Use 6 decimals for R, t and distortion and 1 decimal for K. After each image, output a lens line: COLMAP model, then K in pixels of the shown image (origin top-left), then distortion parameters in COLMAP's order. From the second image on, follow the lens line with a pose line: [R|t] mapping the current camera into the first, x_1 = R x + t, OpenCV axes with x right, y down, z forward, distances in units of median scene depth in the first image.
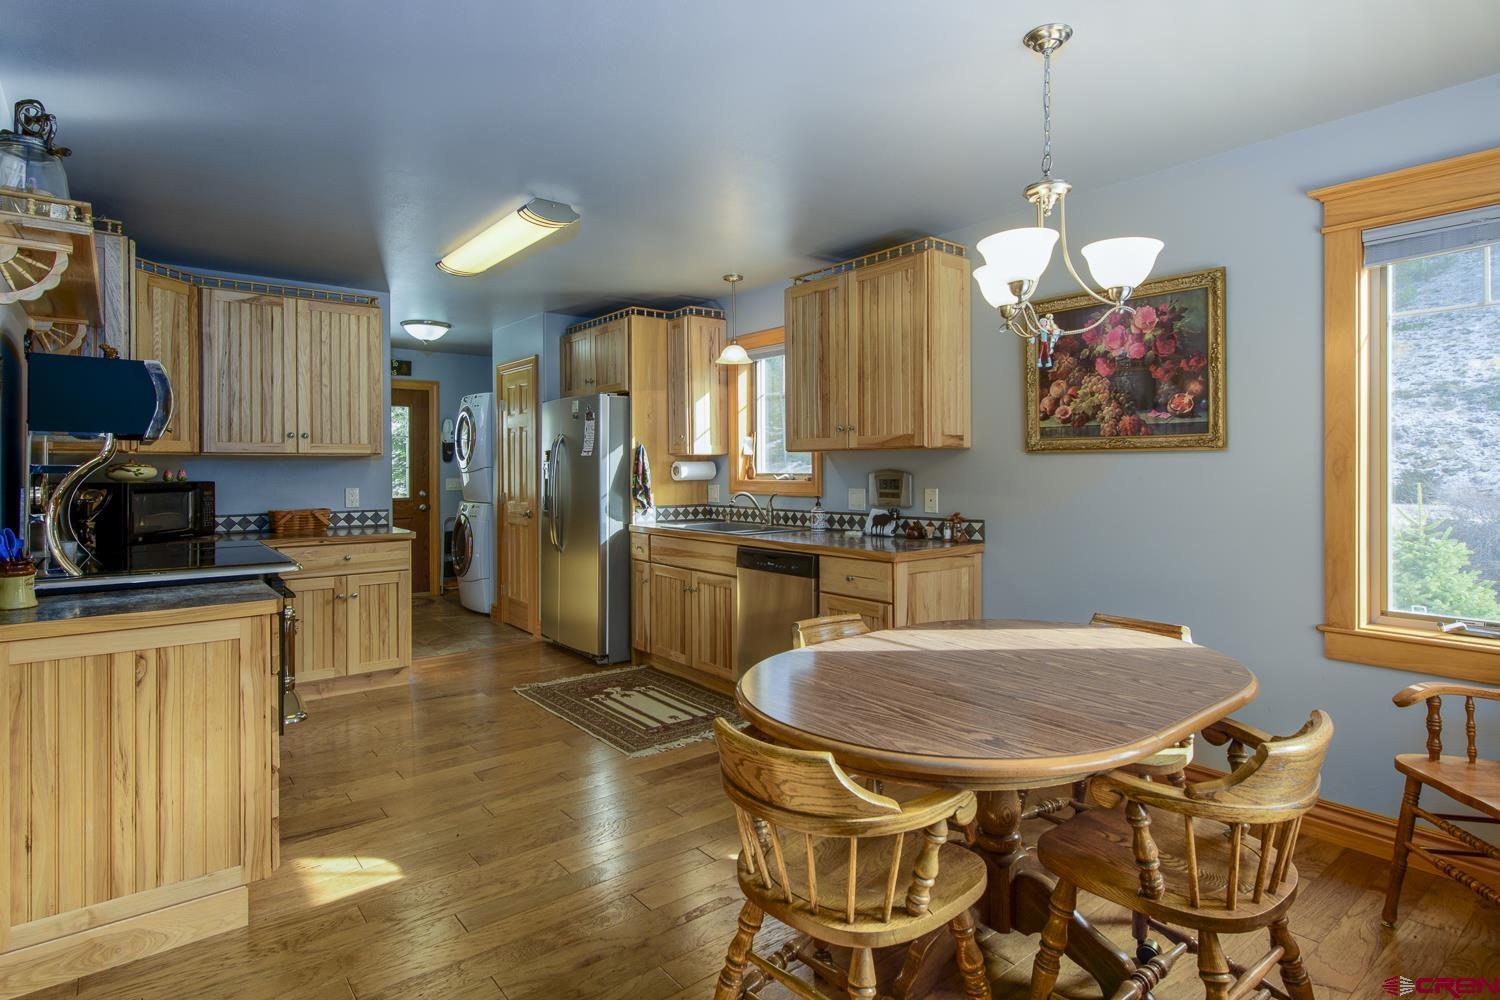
lens RADIAL K [[791.2, 0, 750.3], [0, 791.2, 494.1], [0, 0, 1]] dist [0.002539, 0.000483]
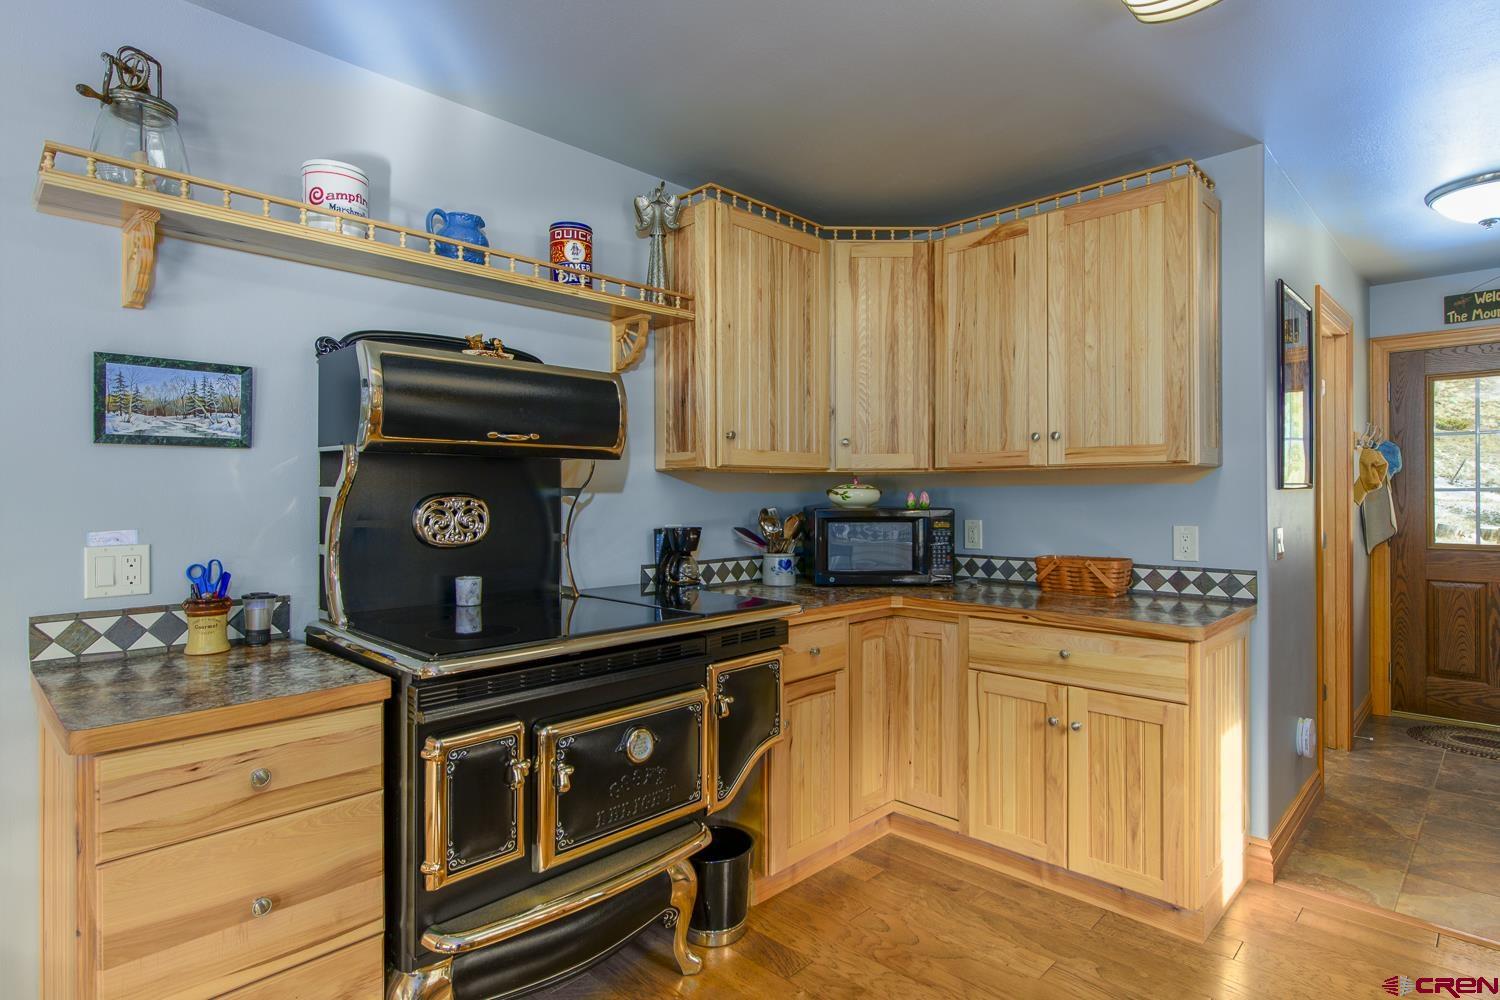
lens RADIAL K [[794.3, 0, 750.1], [0, 794.3, 497.7], [0, 0, 1]] dist [-0.000556, -0.000499]
pose [[0.129081, 0.007000, -0.991609, 0.006023], [-0.030064, 0.999543, 0.003143, -0.019680], [0.991178, 0.029406, 0.129232, 0.617660]]
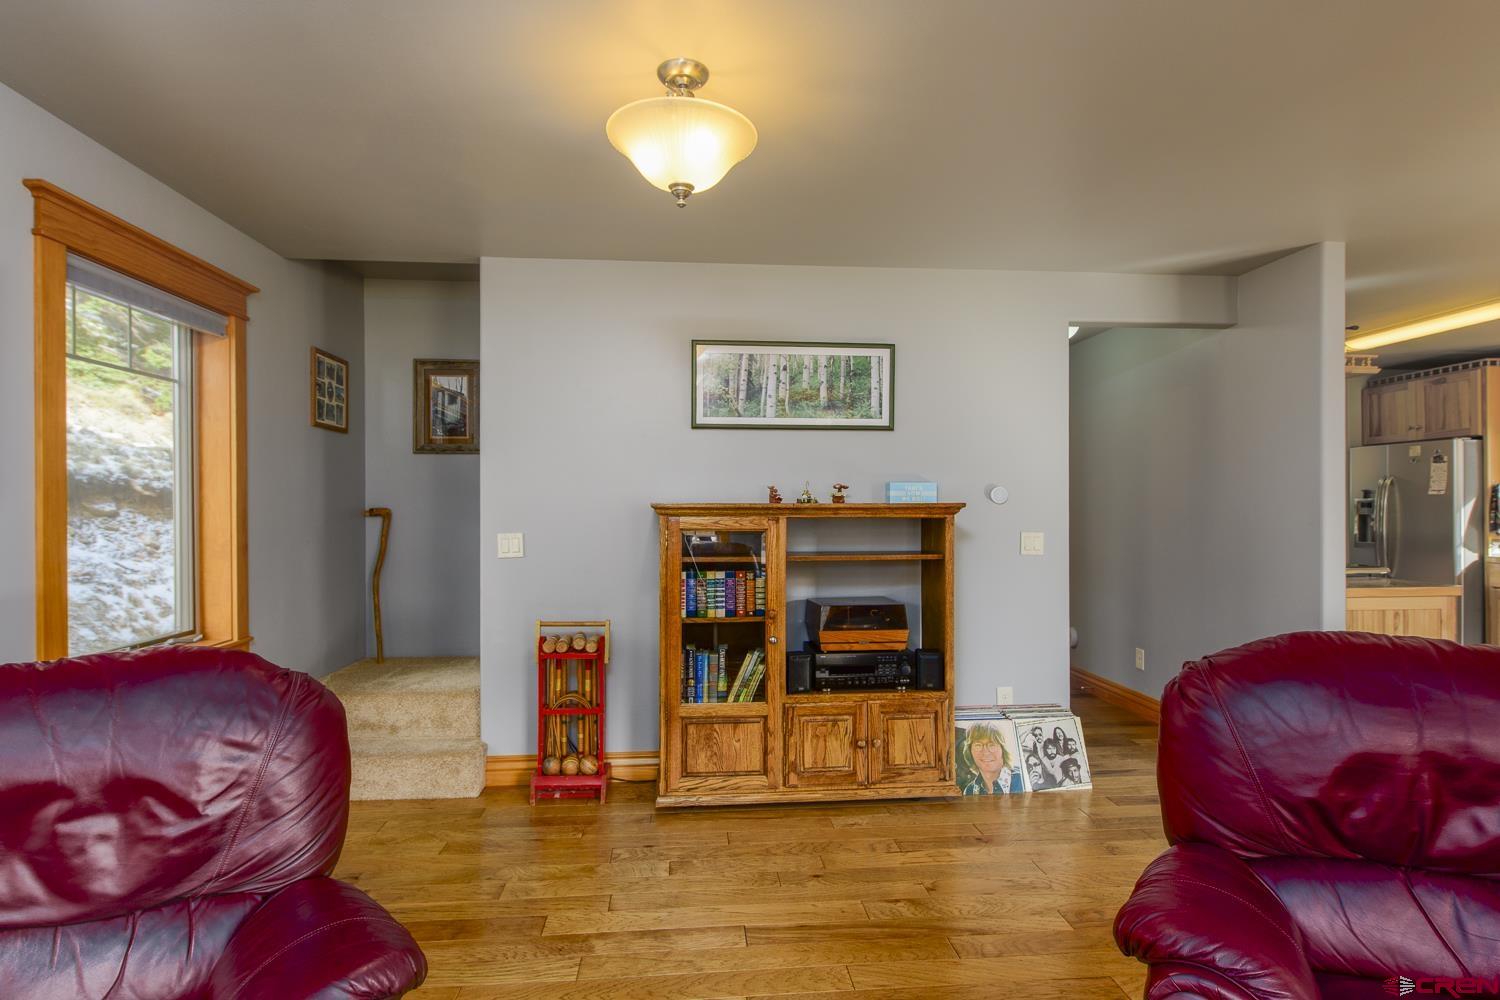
lens RADIAL K [[794.3, 0, 750.1], [0, 794.3, 497.7], [0, 0, 1]] dist [-0.000556, -0.000499]
pose [[0.830392, -0.003164, -0.557170, -0.388106], [-0.020424, 0.999139, -0.036113, 0.017838], [0.556805, 0.041368, 0.829613, -0.486264]]
